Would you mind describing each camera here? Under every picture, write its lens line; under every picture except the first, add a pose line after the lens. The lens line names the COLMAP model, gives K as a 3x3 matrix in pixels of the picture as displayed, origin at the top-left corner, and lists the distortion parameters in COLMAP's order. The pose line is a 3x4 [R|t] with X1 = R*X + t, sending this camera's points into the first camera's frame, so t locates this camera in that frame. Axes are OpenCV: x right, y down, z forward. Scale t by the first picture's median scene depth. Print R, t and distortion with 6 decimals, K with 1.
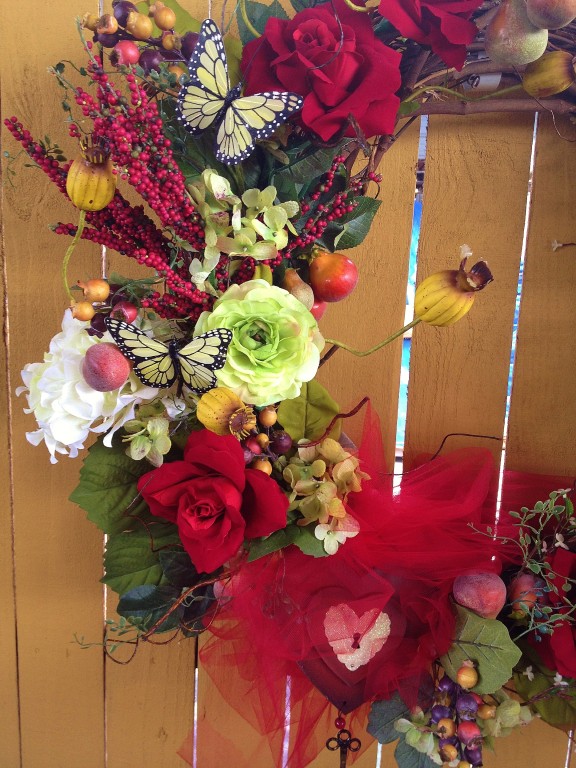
lens RADIAL K [[703.8, 0, 299.4], [0, 703.8, 368.1], [0, 0, 1]] dist [0.125752, -0.251175]
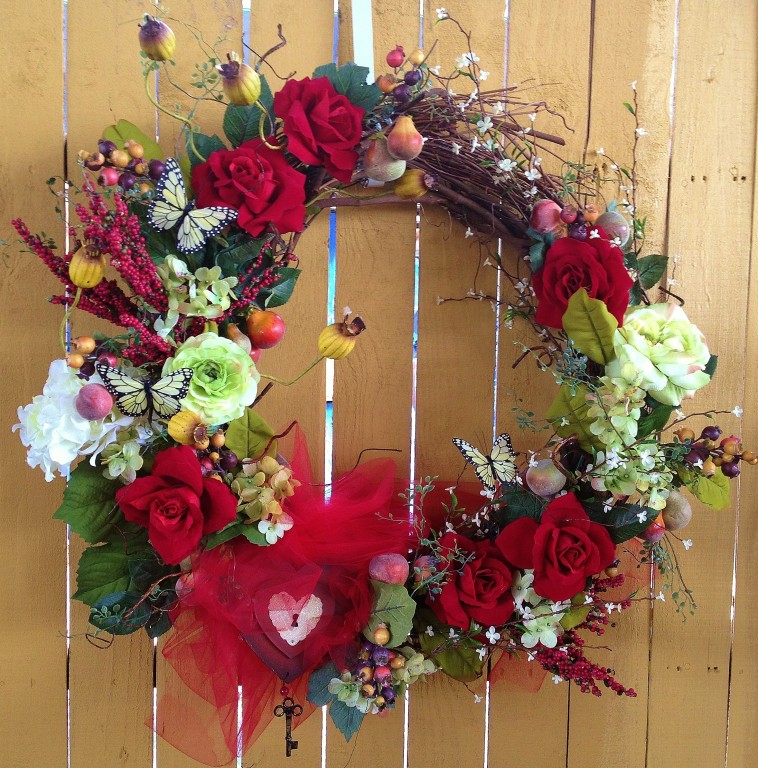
lens RADIAL K [[942.8, 0, 377.8], [0, 942.8, 362.4], [0, 0, 1]] dist [0.151589, -0.385290]
pose [[0.987487, -0.035655, 0.153615, -0.019751], [0.049659, 0.994854, -0.088316, 0.107896], [-0.149676, 0.094839, 0.984176, -0.833204]]
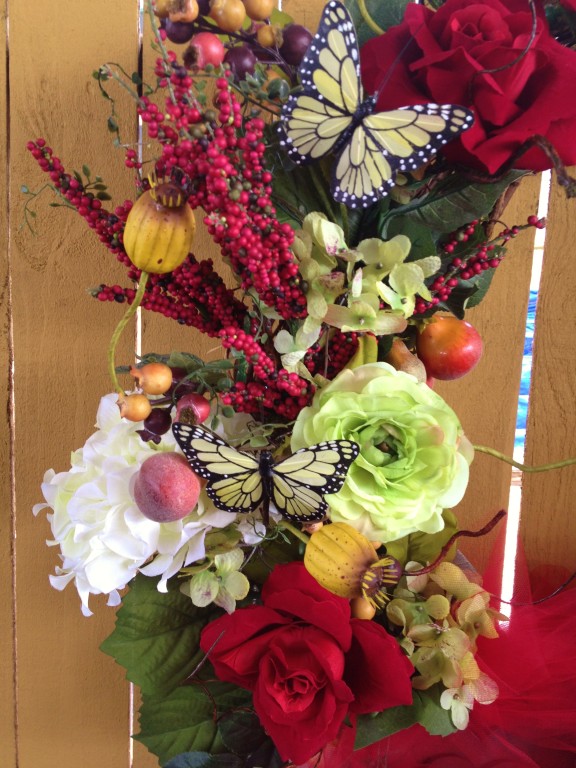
lens RADIAL K [[703.8, 0, 299.4], [0, 703.8, 368.1], [0, 0, 1]] dist [0.125752, -0.251175]
pose [[0.999652, -0.002035, 0.026284, -0.157376], [0.002997, 0.999325, -0.036620, -0.093273], [-0.026191, 0.036686, 0.998984, 0.280802]]
